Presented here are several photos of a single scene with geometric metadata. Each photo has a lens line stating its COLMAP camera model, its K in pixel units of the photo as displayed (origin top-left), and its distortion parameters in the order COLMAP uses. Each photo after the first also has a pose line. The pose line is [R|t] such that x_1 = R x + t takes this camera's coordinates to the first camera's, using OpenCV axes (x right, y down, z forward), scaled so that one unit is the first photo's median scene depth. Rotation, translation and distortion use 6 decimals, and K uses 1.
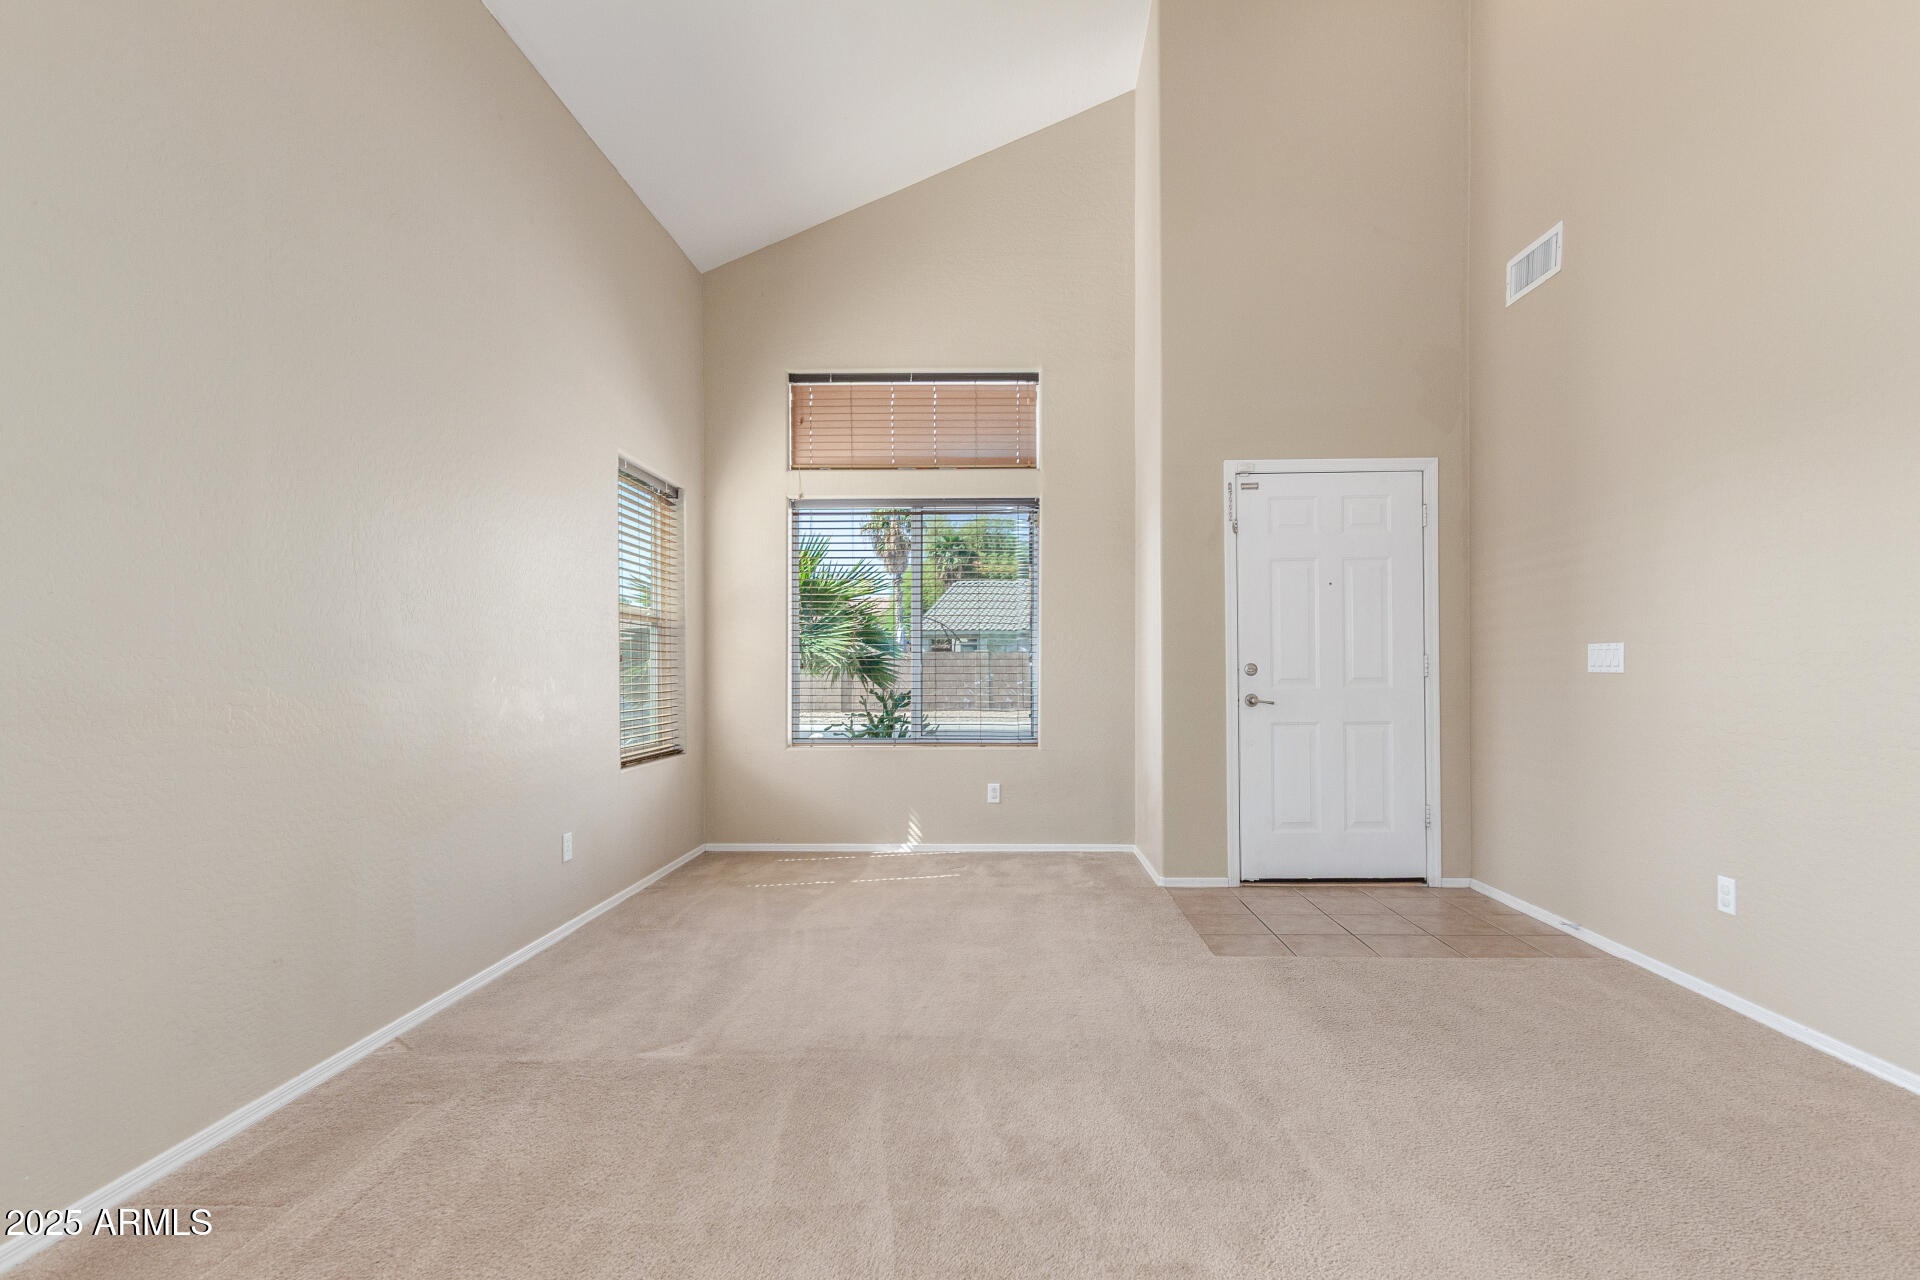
lens RADIAL K [[928.8, 0, 967.0], [0, 928.8, 671.2], [0, 0, 1]] dist [0.005678, -0.000725]
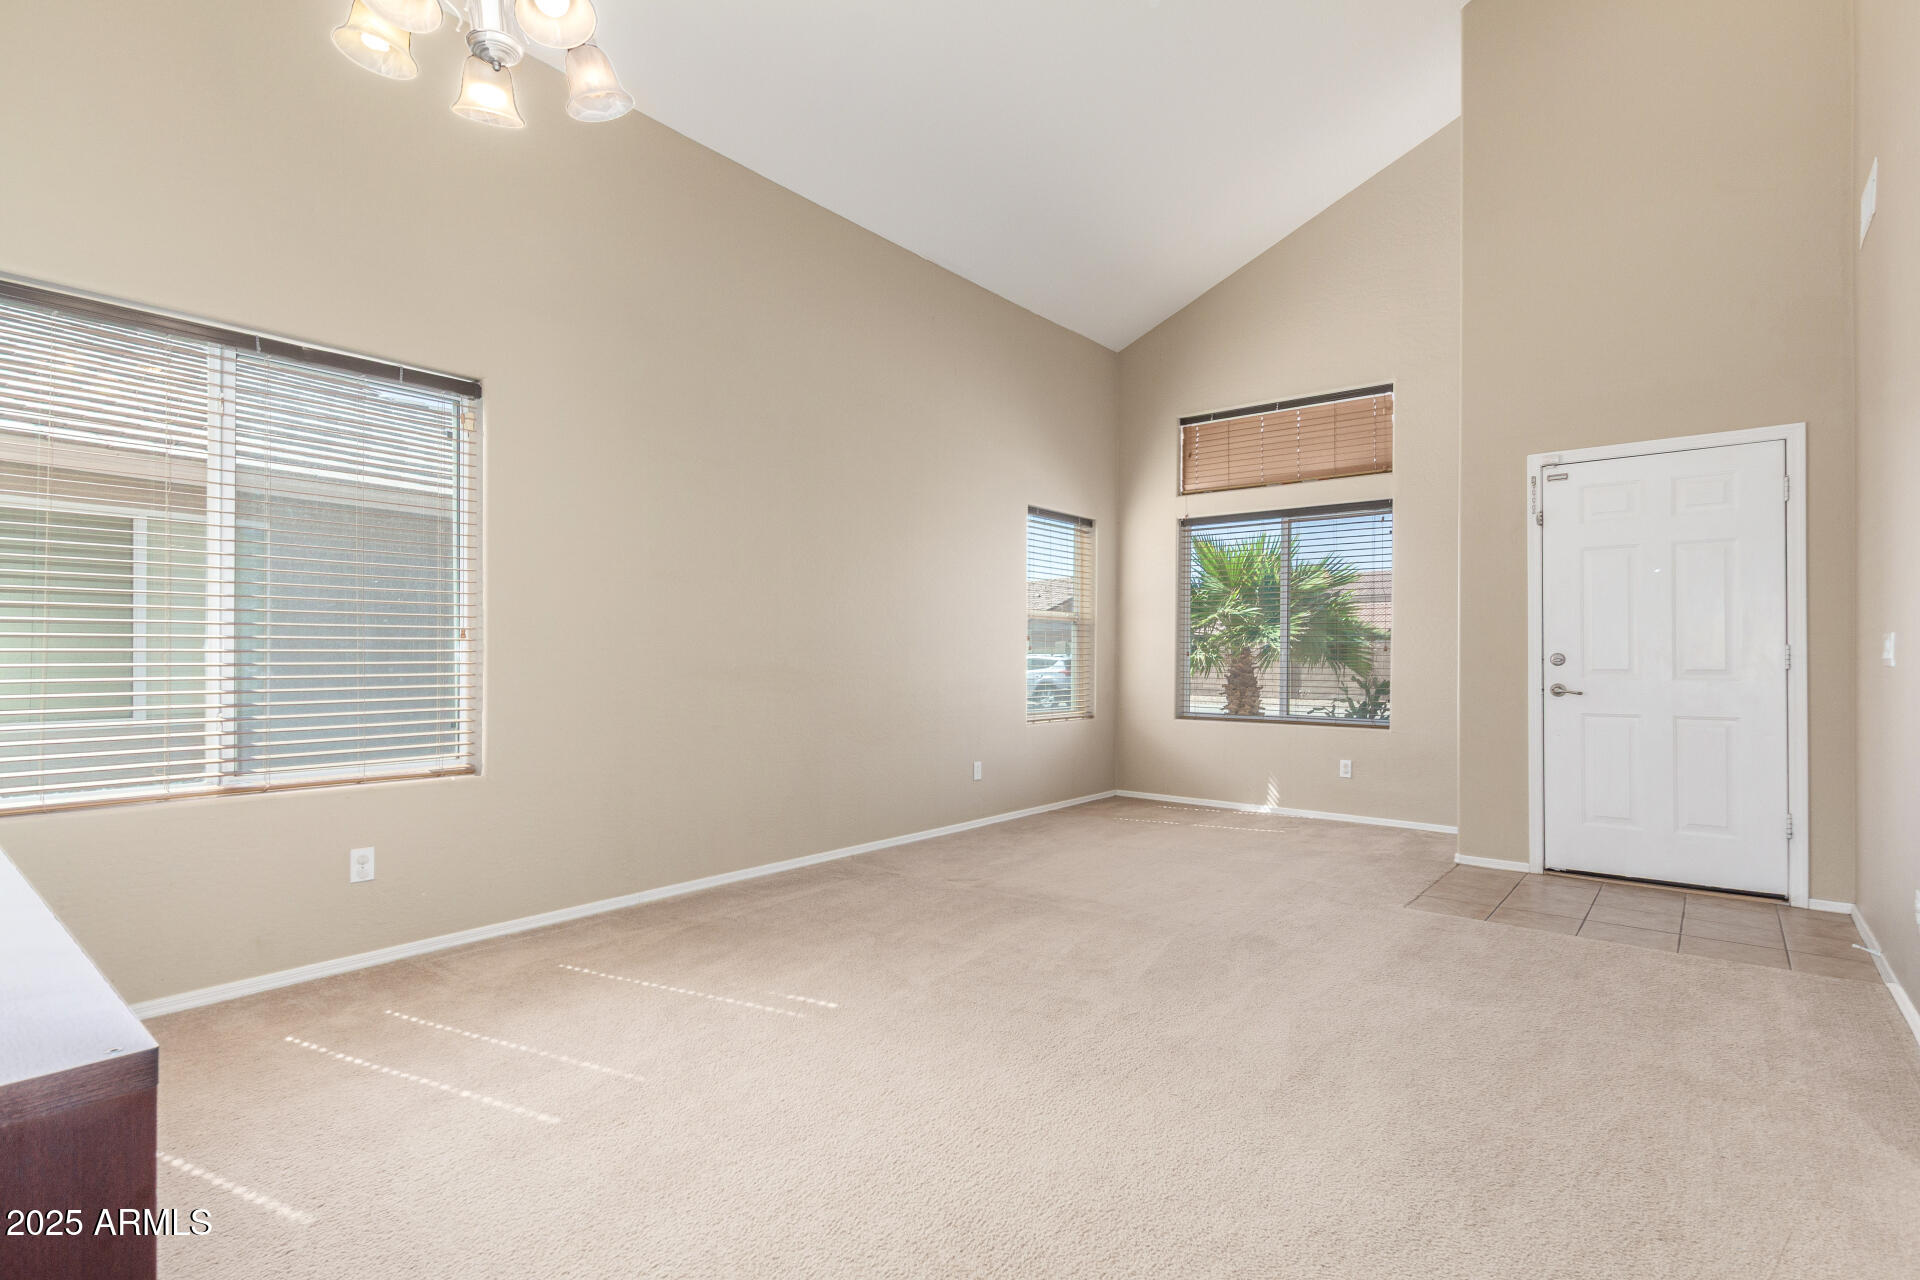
lens RADIAL K [[928.8, 0, 961.0], [0, 928.8, 650.7], [0, 0, 1]] dist [0.005678, -0.000725]
pose [[0.787708, 0.003579, -0.616038, 0.372972], [-0.007546, 0.999964, -0.003839, -0.002334], [0.616002, 0.007672, 0.787707, -0.171042]]
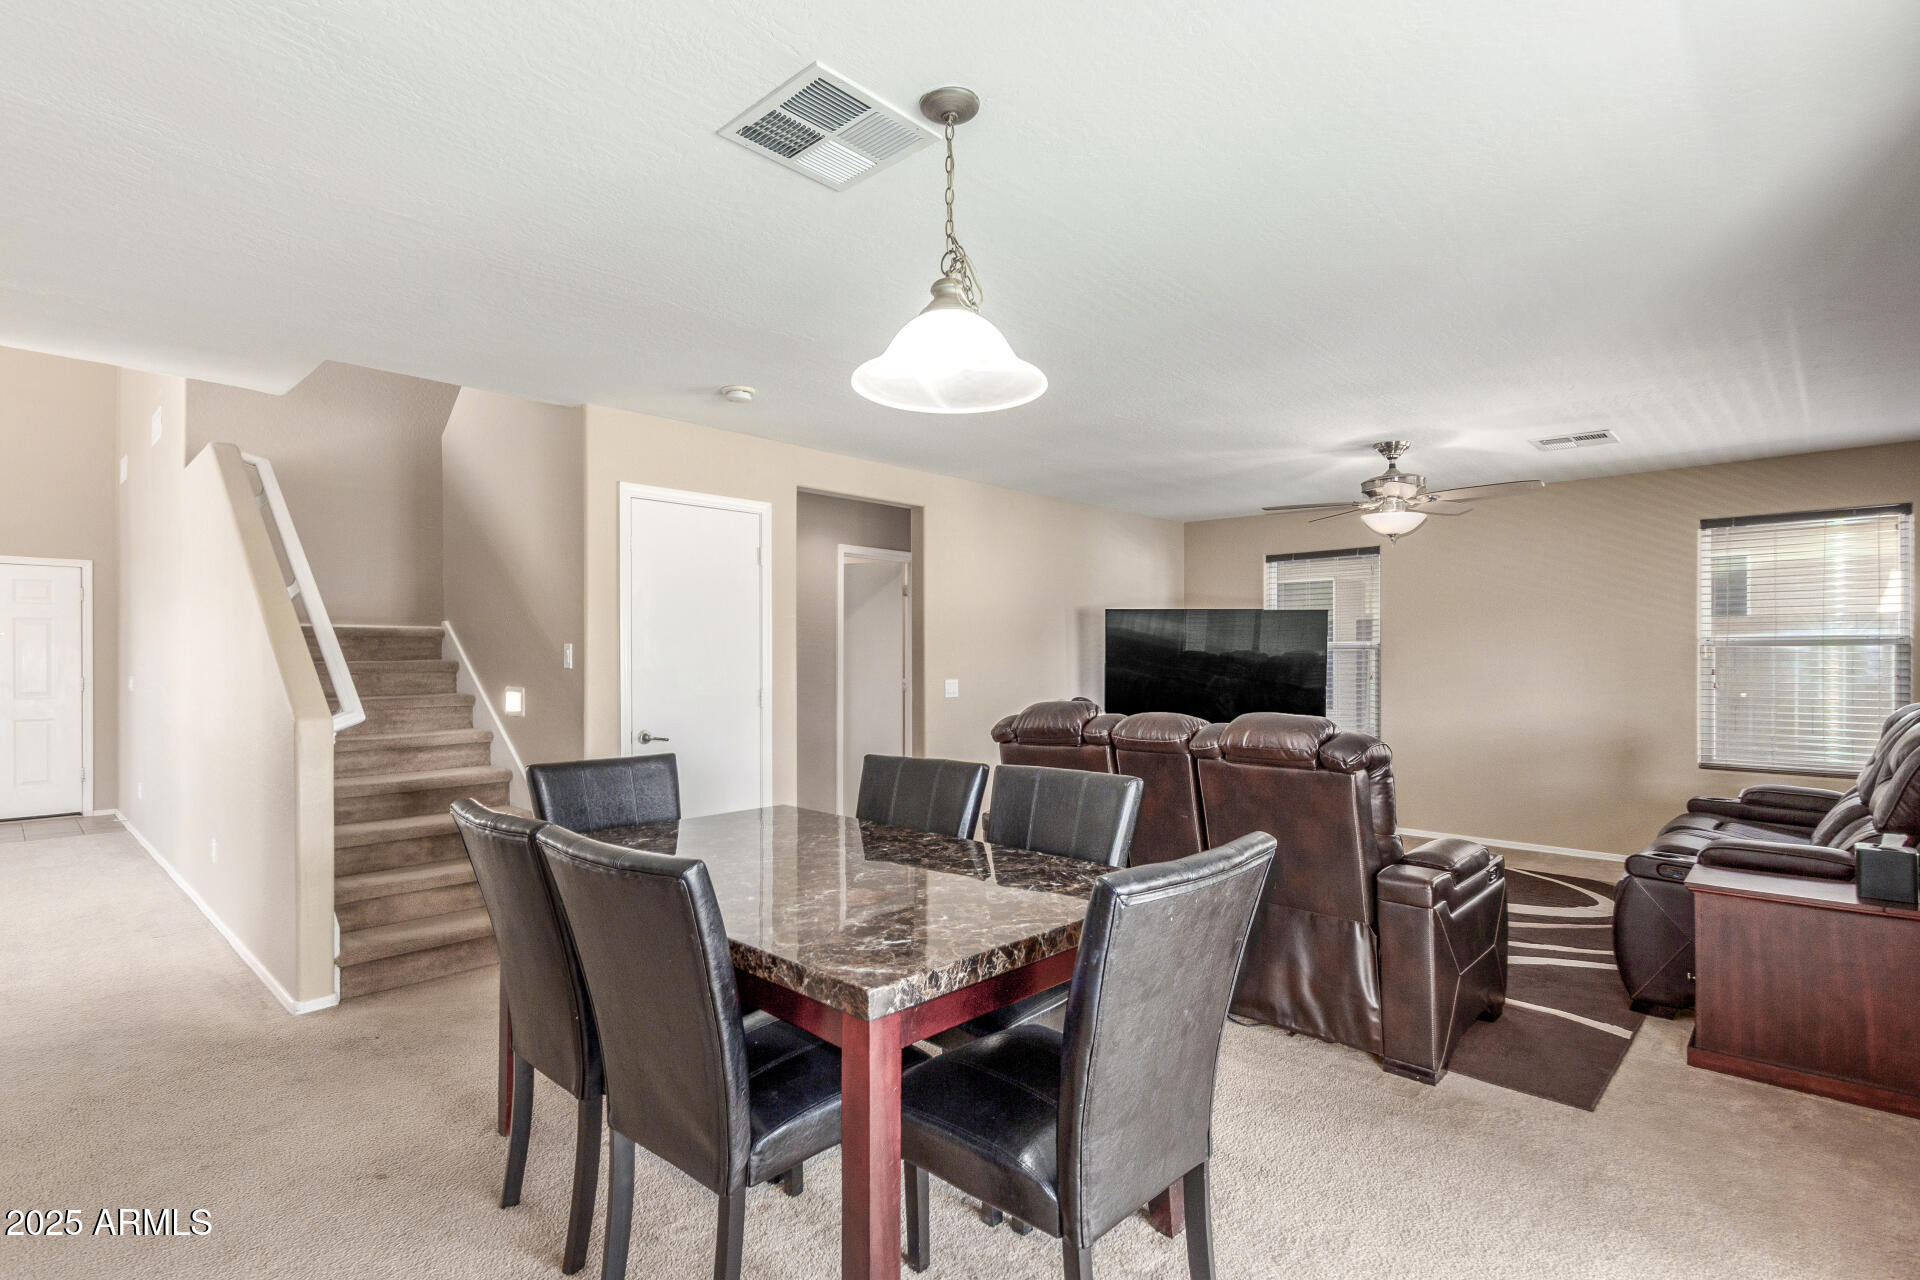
lens RADIAL K [[928.8, 0, 958.1], [0, 928.8, 649.4], [0, 0, 1]] dist [0.005678, -0.000725]
pose [[0.676870, 0.005264, 0.736084, 0.288325], [0.000018, 0.999974, -0.007168, -0.050406], [-0.736103, 0.004865, 0.676852, -1.141605]]
